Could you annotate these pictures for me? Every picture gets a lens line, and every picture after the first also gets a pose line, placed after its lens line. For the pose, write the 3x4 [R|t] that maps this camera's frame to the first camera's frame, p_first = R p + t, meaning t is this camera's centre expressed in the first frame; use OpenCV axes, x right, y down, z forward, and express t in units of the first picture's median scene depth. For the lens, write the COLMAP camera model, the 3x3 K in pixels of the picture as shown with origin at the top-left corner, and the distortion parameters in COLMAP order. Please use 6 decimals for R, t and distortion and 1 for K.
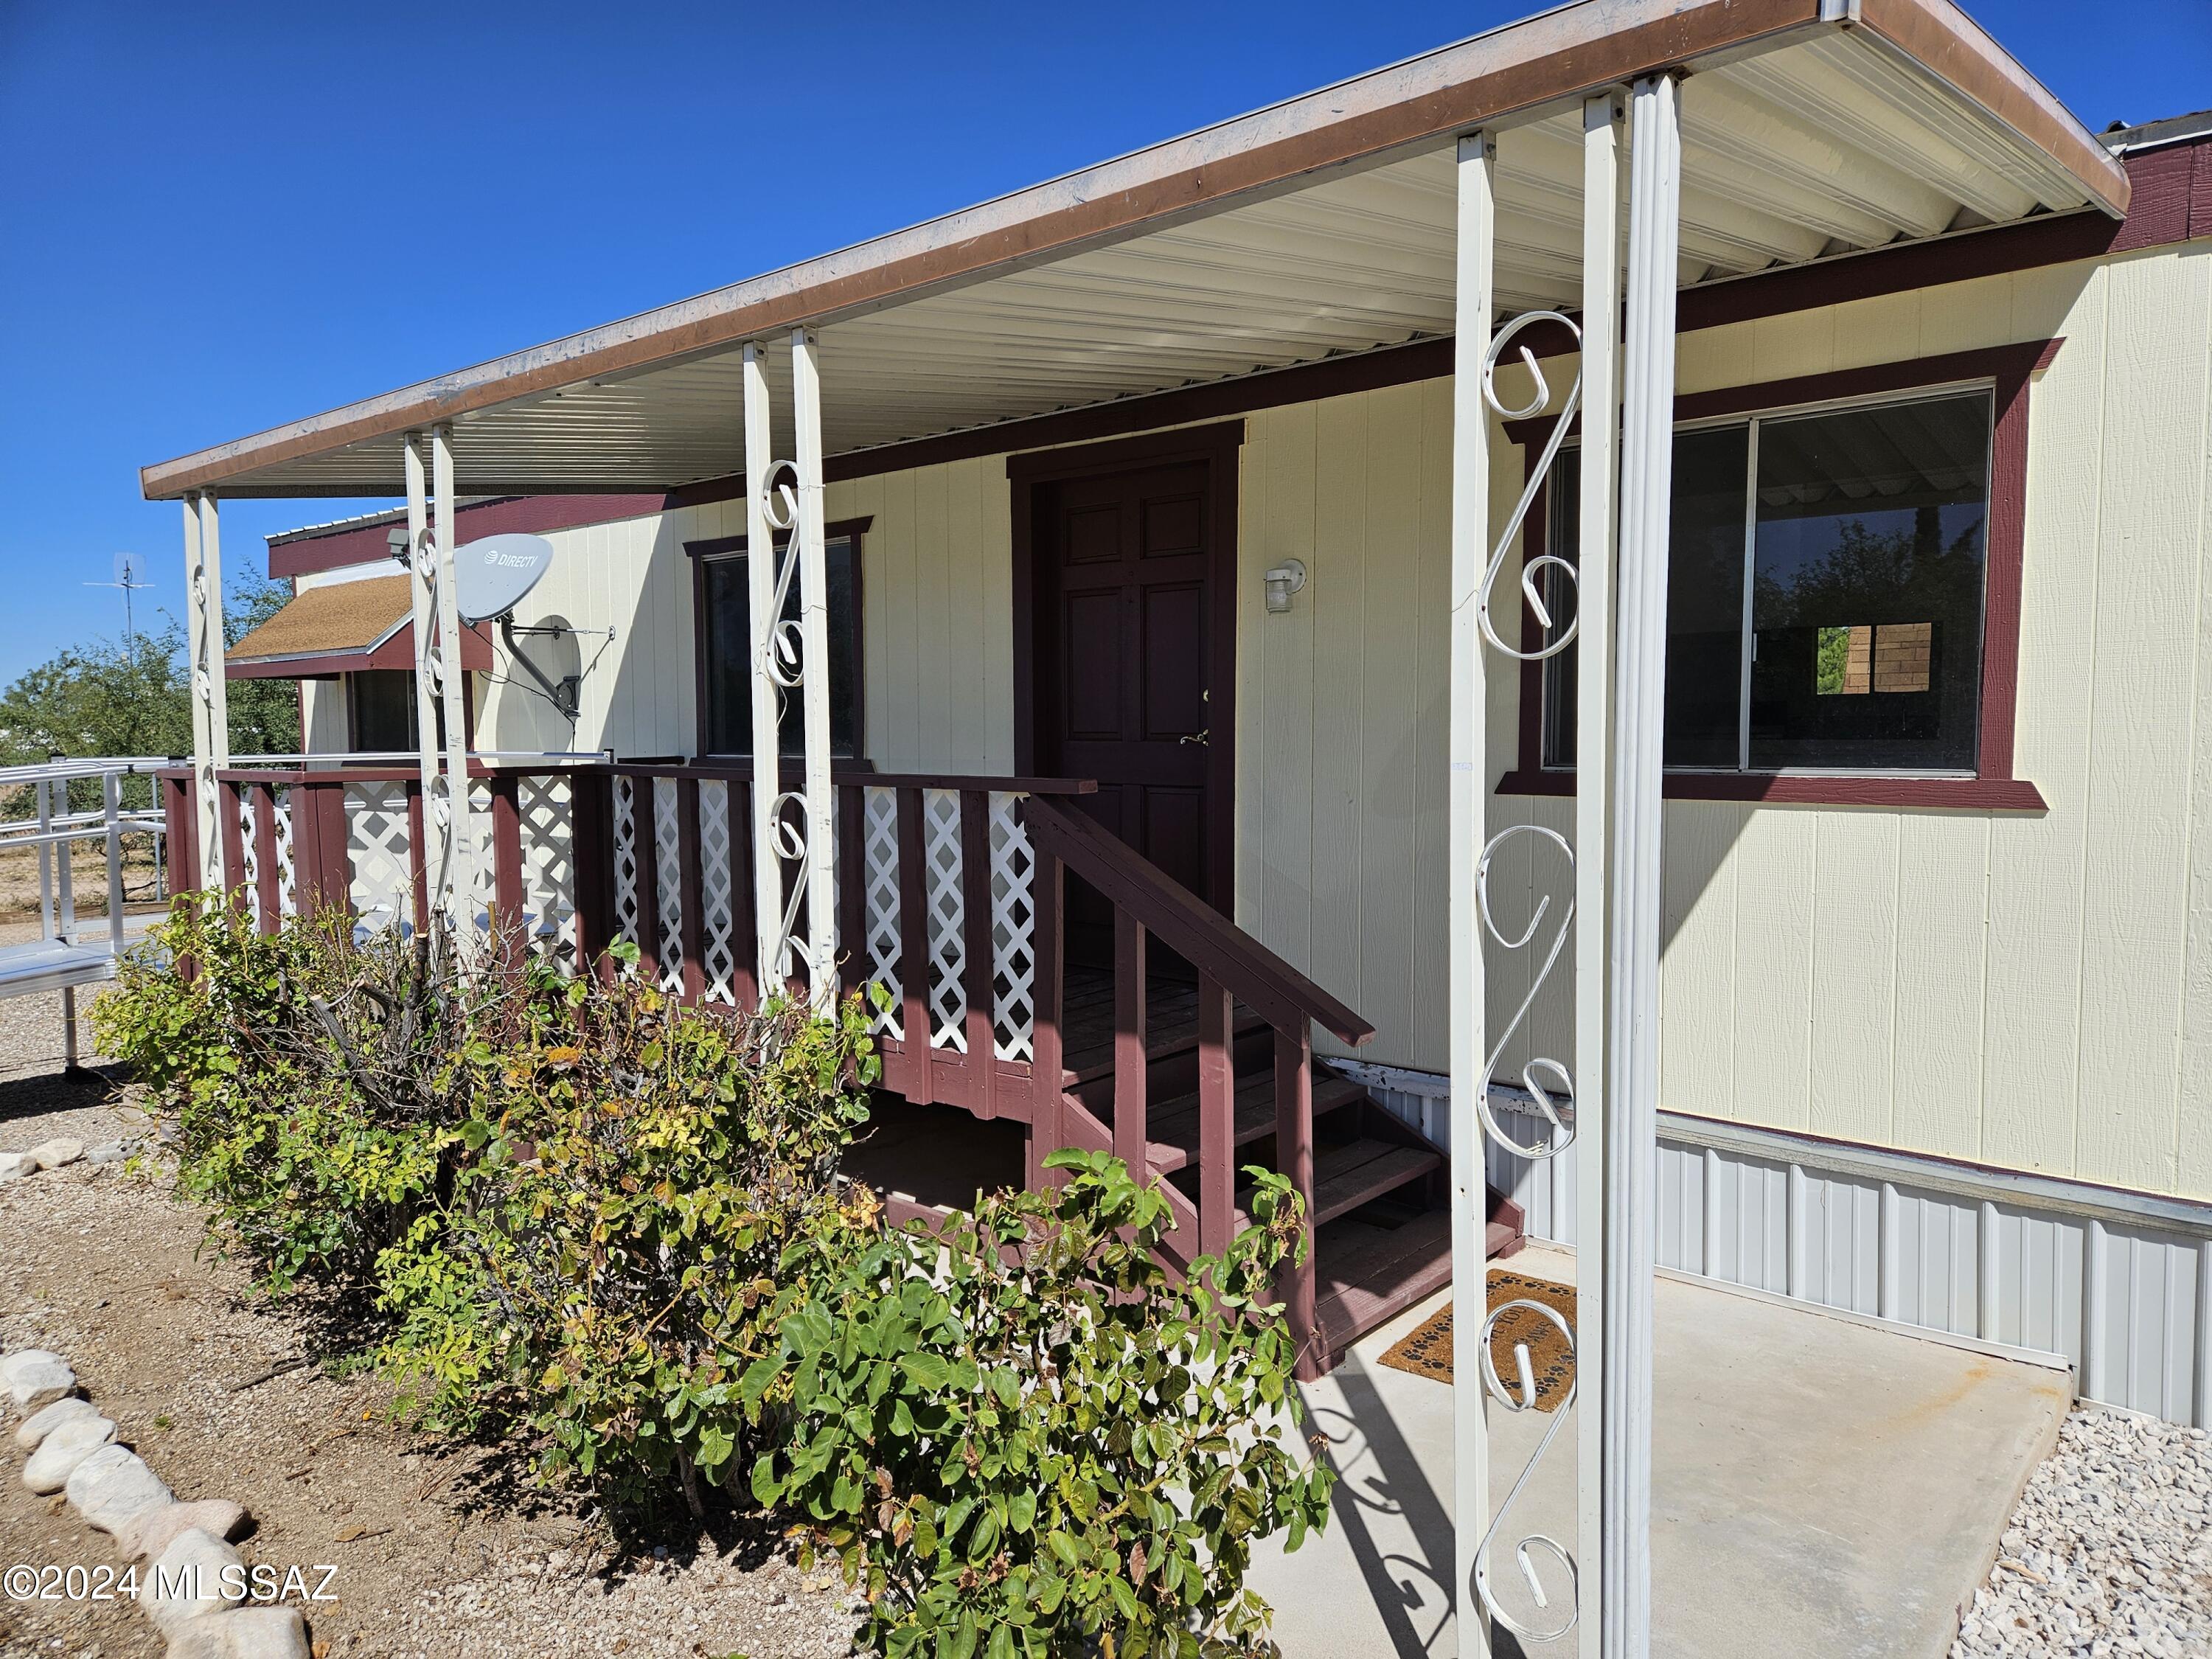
lens RADIAL K [[1483.4, 0, 1112.1], [0, 1483.4, 825.0], [0, 0, 1]] dist [0.070928, -0.055145]
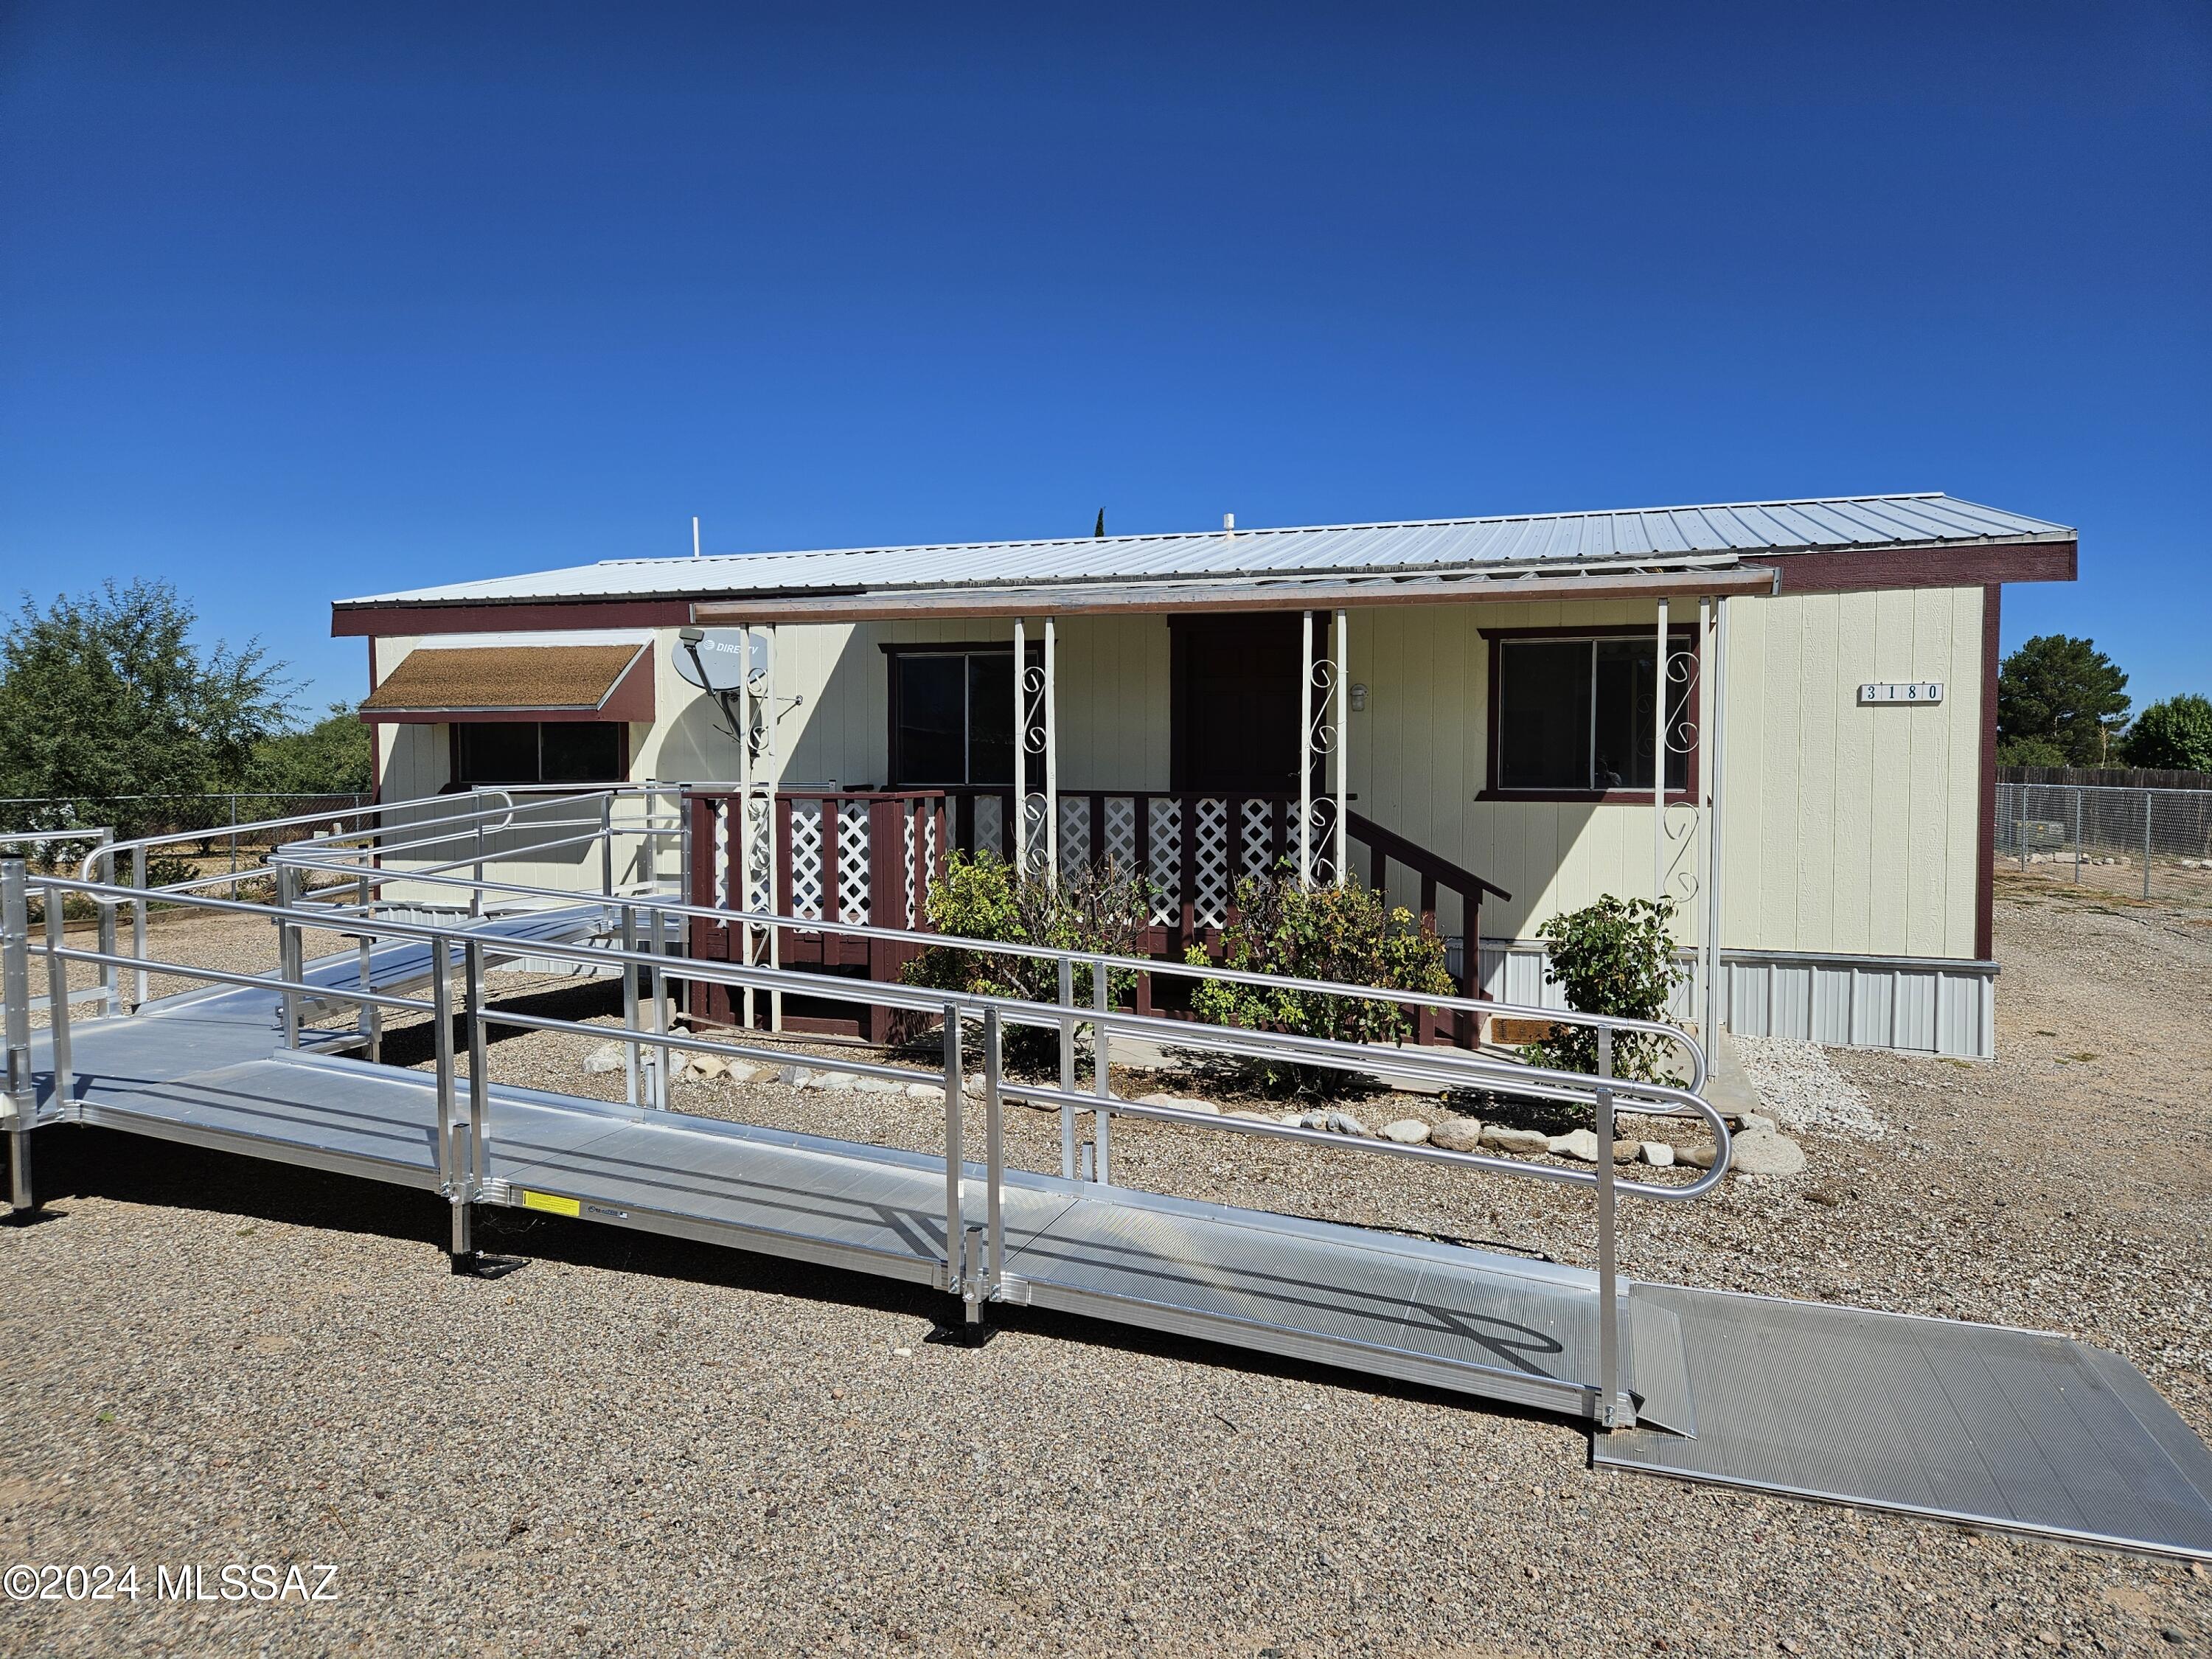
lens RADIAL K [[1483.4, 0, 1128.3], [0, 1483.4, 830.1], [0, 0, 1]] dist [0.070928, -0.055145]
pose [[0.921415, -0.012098, 0.388393, -1.163621], [0.019507, 0.999695, -0.015140, 0.048363], [-0.388091, 0.021527, 0.921370, -0.869315]]
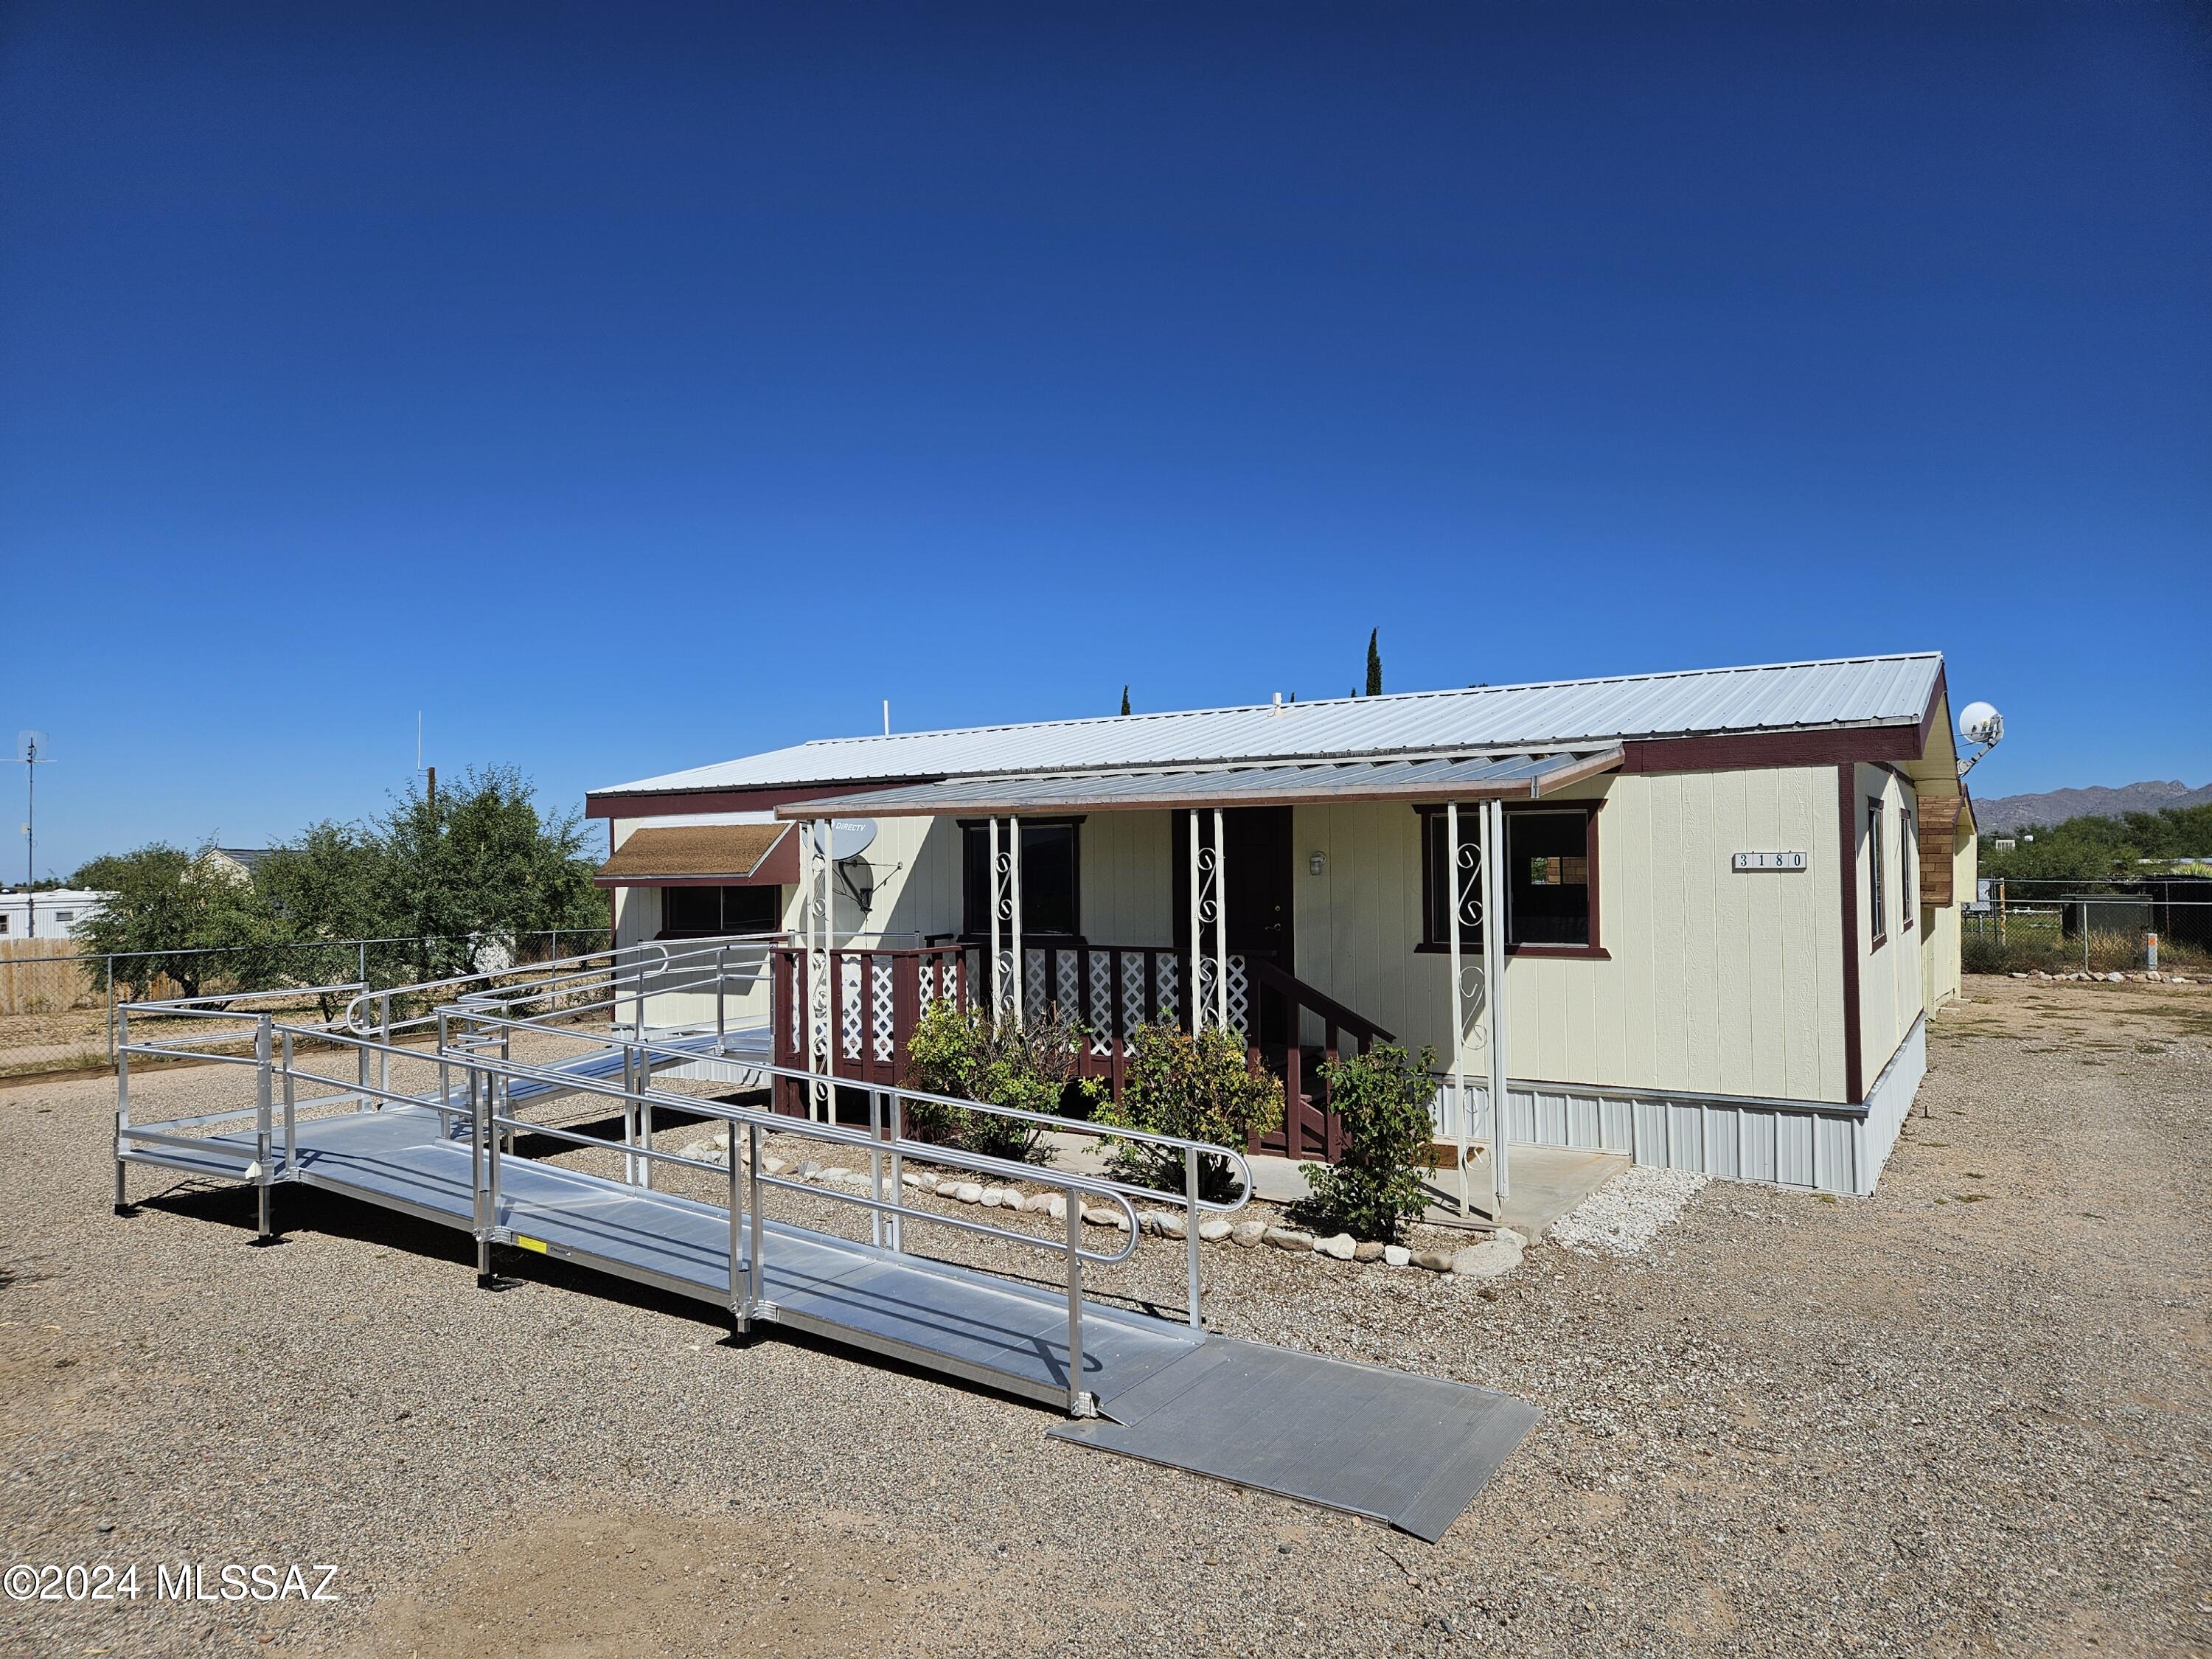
lens RADIAL K [[1483.4, 0, 1095.9], [0, 1483.4, 844.0], [0, 0, 1]] dist [0.070928, -0.055145]
pose [[0.988005, -0.003913, 0.154373, -0.729736], [0.016836, 0.996449, -0.082494, -0.006988], [-0.153502, 0.084104, 0.984563, -1.540719]]
